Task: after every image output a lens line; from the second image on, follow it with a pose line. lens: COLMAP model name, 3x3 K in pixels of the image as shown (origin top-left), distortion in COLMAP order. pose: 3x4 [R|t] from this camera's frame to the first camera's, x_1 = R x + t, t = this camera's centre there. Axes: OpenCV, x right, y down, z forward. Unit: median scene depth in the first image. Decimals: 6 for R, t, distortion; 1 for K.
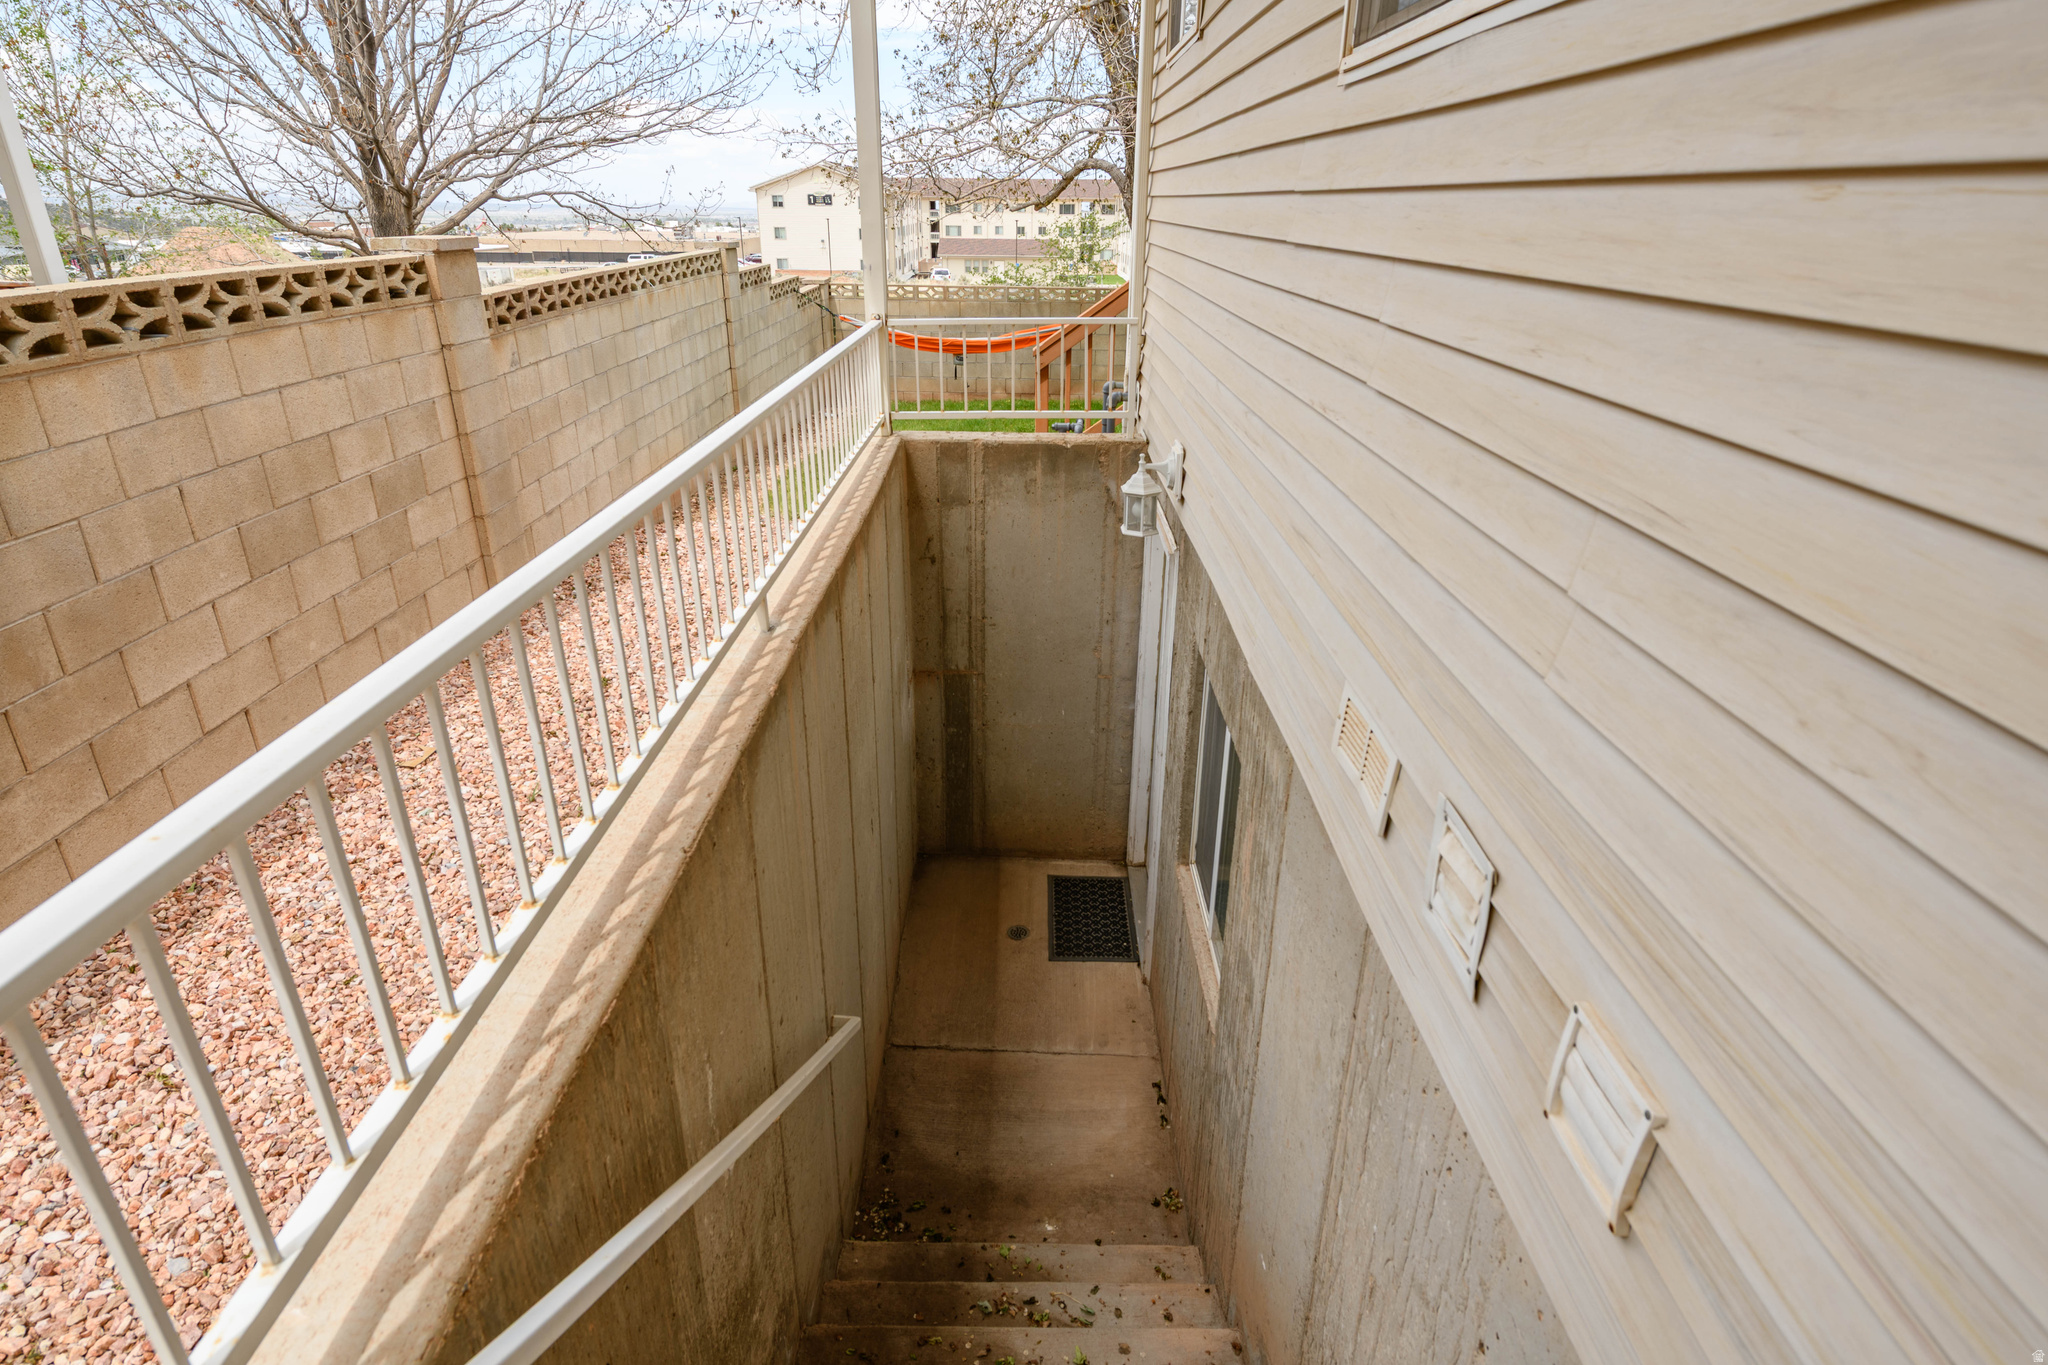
lens RADIAL K [[1080.1, 0, 1024.0], [0, 1080.1, 682.5], [0, 0, 1]] dist [0.000815, 0.000058]
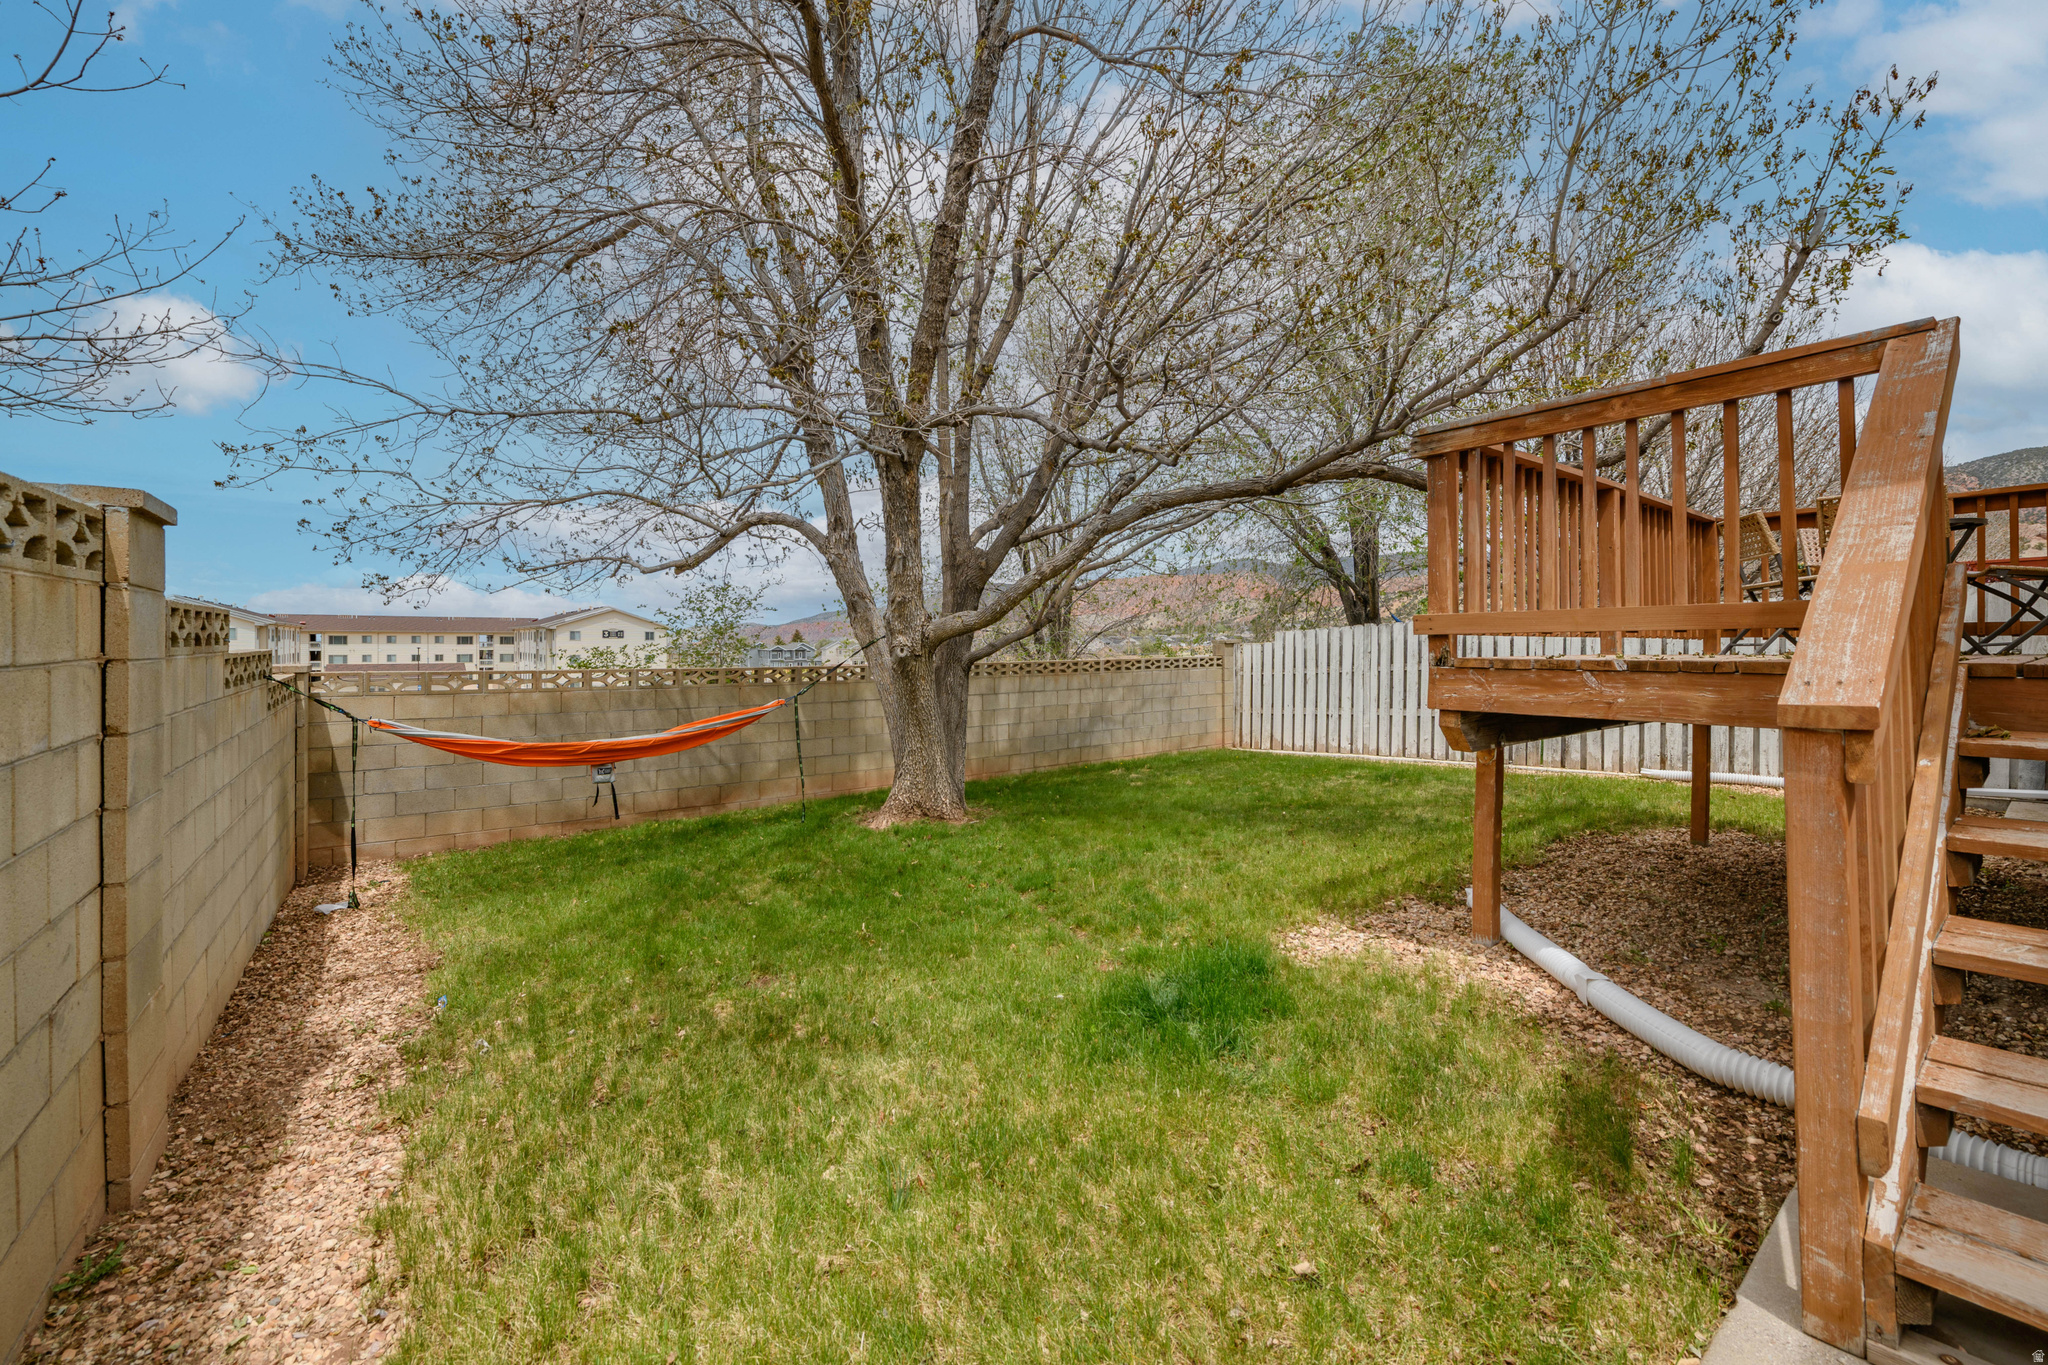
lens RADIAL K [[829.4, 0, 1023.3], [0, 829.4, 645.0], [0, 0, 1]] dist [0.000323, -0.000113]
pose [[0.806020, -0.011481, 0.591777, -0.135795], [0.244012, 0.917340, -0.314555, -0.147778], [-0.539249, 0.397938, 0.742196, 0.452901]]
